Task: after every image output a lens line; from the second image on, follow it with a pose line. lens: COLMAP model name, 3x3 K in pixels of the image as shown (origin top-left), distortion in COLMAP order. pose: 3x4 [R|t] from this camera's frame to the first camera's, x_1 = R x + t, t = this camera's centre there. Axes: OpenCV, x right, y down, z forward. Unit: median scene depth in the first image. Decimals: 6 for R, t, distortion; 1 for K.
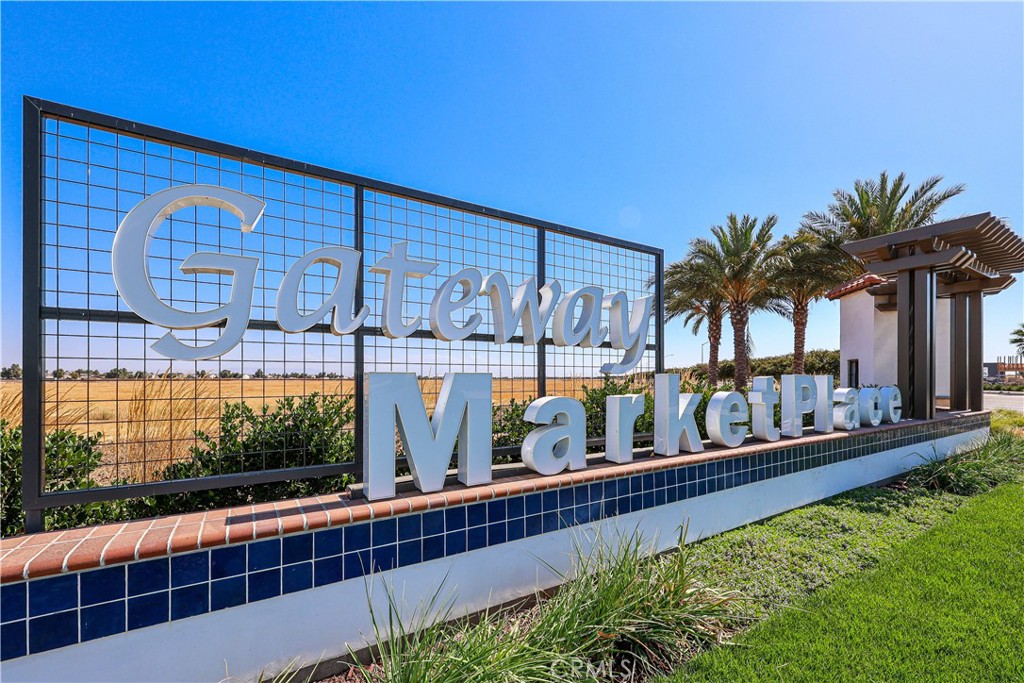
lens RADIAL K [[410.2, 0, 512.0], [0, 410.2, 366.7], [0, 0, 1]] dist [-0.002652, -0.000445]
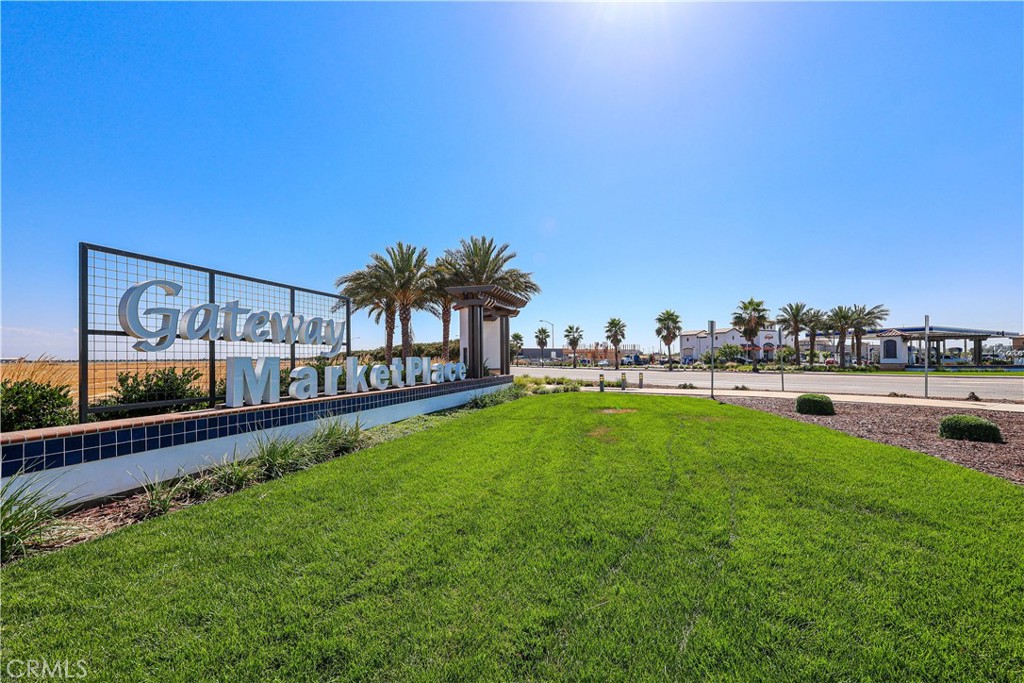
lens RADIAL K [[410.2, 0, 512.0], [0, 410.2, 366.7], [0, 0, 1]] dist [-0.002652, -0.000445]
pose [[0.746024, -0.016391, 0.665717, -0.389604], [-0.013721, 0.999106, 0.039976, -0.025562], [-0.665778, -0.038957, 0.745133, -1.056661]]
